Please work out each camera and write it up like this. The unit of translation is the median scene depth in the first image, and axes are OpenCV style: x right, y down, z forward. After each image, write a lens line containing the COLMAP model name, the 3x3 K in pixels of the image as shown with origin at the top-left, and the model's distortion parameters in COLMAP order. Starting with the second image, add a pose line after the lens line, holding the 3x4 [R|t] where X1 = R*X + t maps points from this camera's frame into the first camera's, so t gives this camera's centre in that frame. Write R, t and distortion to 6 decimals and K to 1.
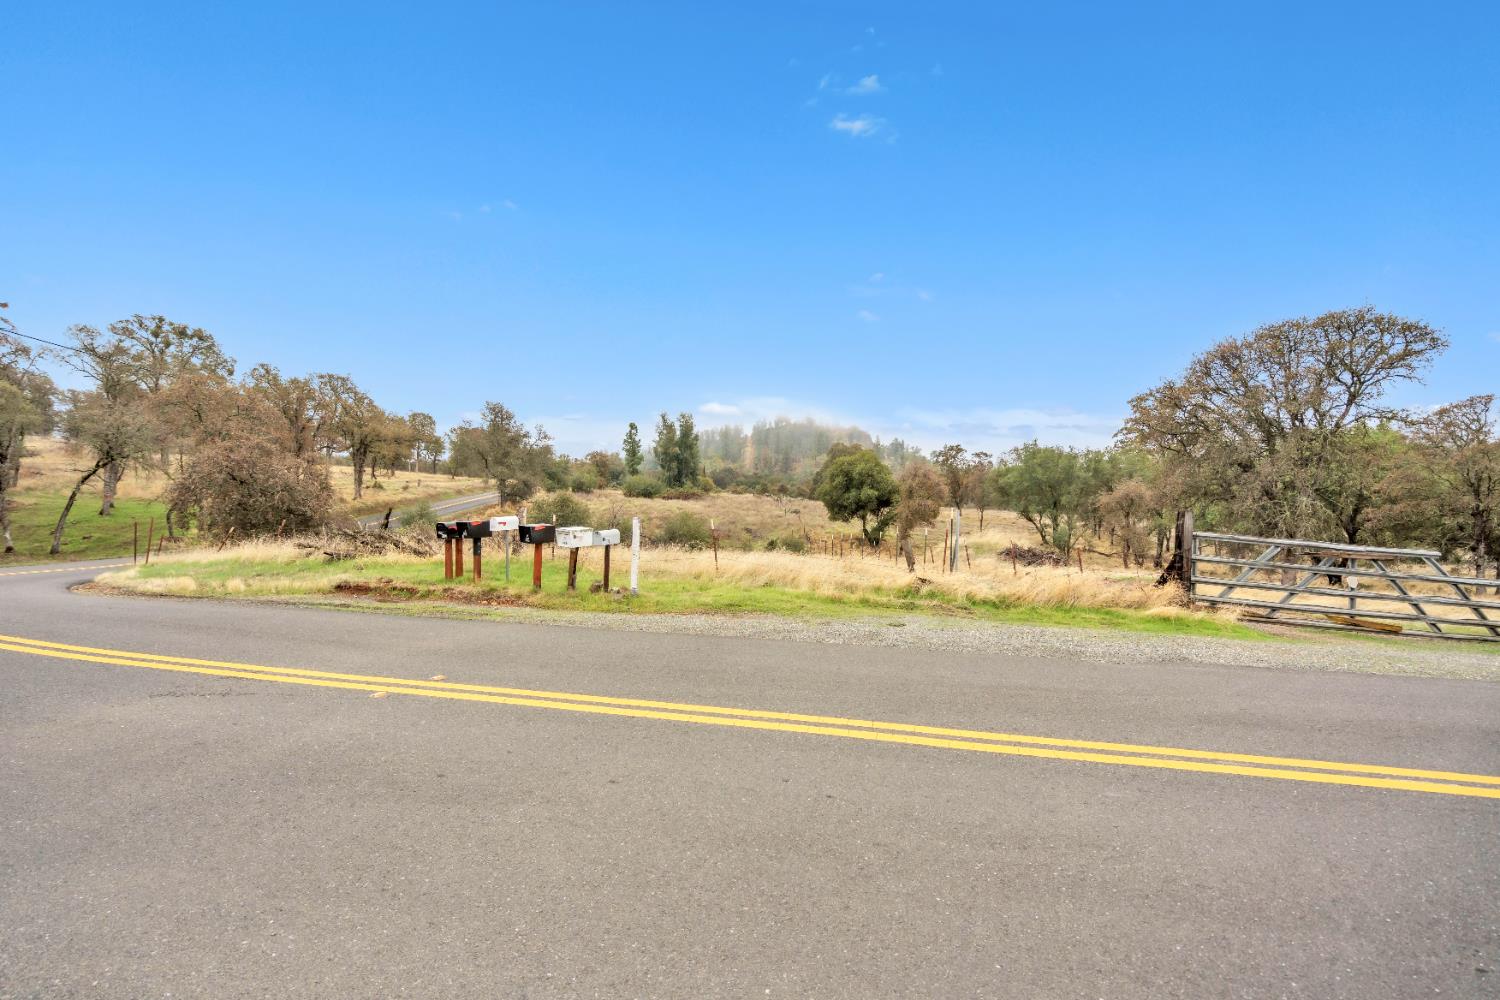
lens RADIAL K [[666.9, 0, 754.4], [0, 666.9, 502.1], [0, 0, 1]] dist [-0.002494, 0.000328]
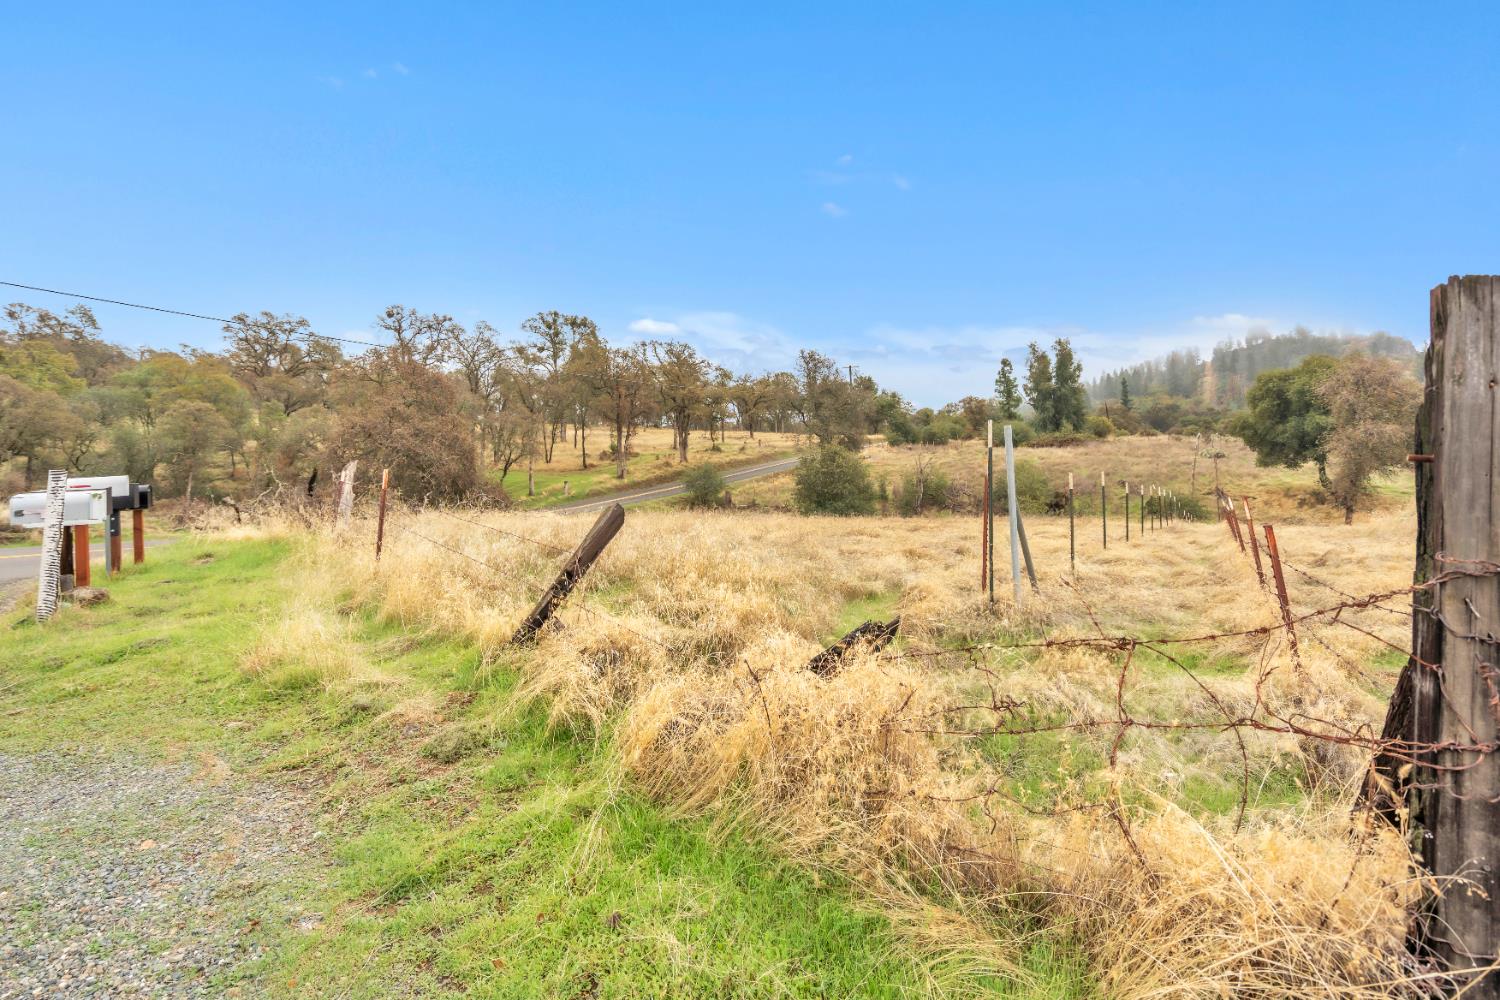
lens RADIAL K [[740.4, 0, 771.7], [0, 740.4, 426.1], [0, 0, 1]] dist [-0.002572, -0.000354]
pose [[0.852100, -0.065767, -0.519231, 0.078538], [0.043829, 0.997555, -0.054425, 0.005754], [0.521541, 0.023618, 0.852899, 0.103077]]
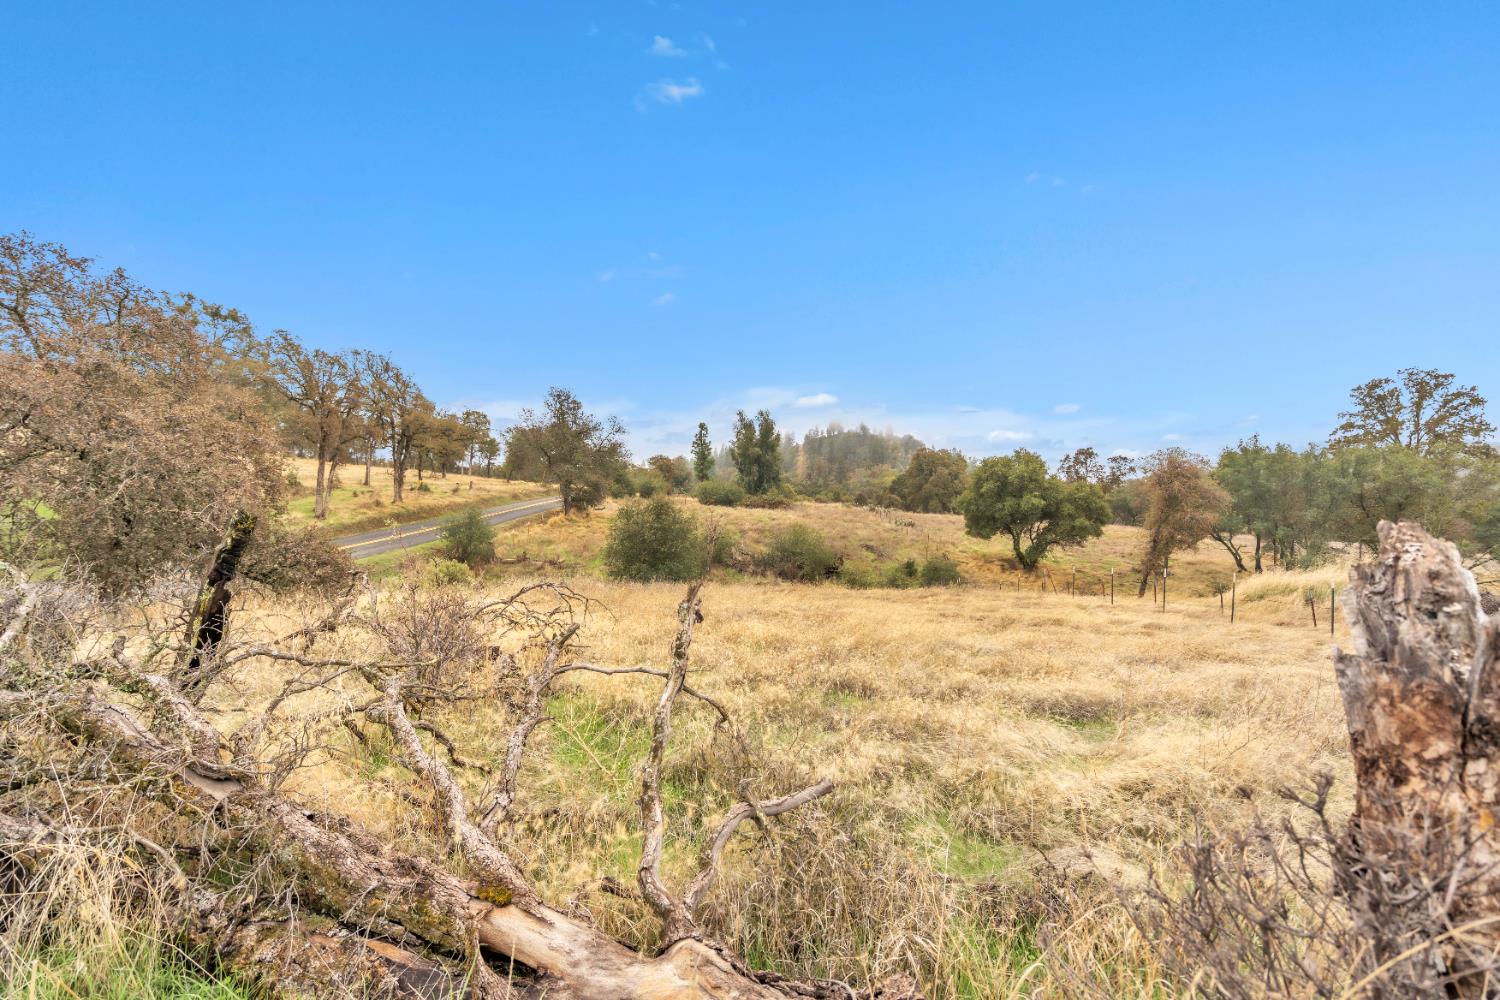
lens RADIAL K [[680.8, 0, 750.0], [0, 680.8, 500.0], [0, 0, 1]] dist [0.001361, 0.001139]
pose [[0.996686, 0.010858, -0.080617, -0.077116], [-0.012312, 0.999770, -0.017562, 0.001273], [0.080408, 0.018496, 0.996590, 0.162362]]
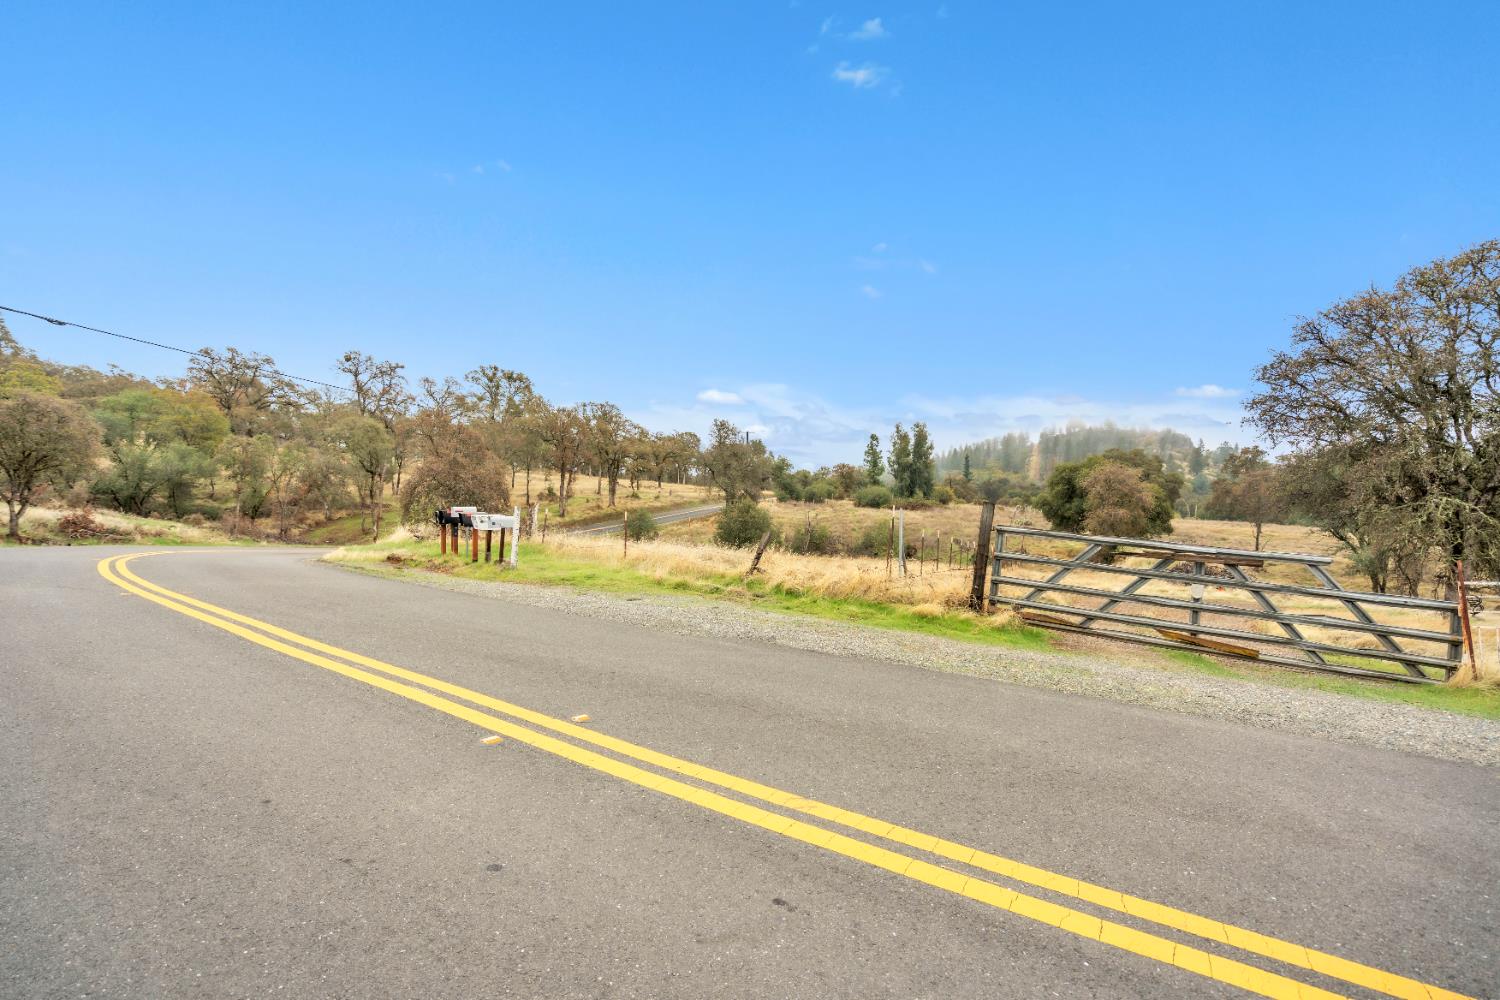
lens RADIAL K [[666.9, 0, 754.4], [0, 666.9, 502.1], [0, 0, 1]] dist [-0.002494, 0.000328]
pose [[0.917931, 0.003515, -0.396725, 0.093537], [-0.010733, 0.999815, -0.015975, 0.003813], [0.396595, 0.018922, 0.917798, 0.004509]]
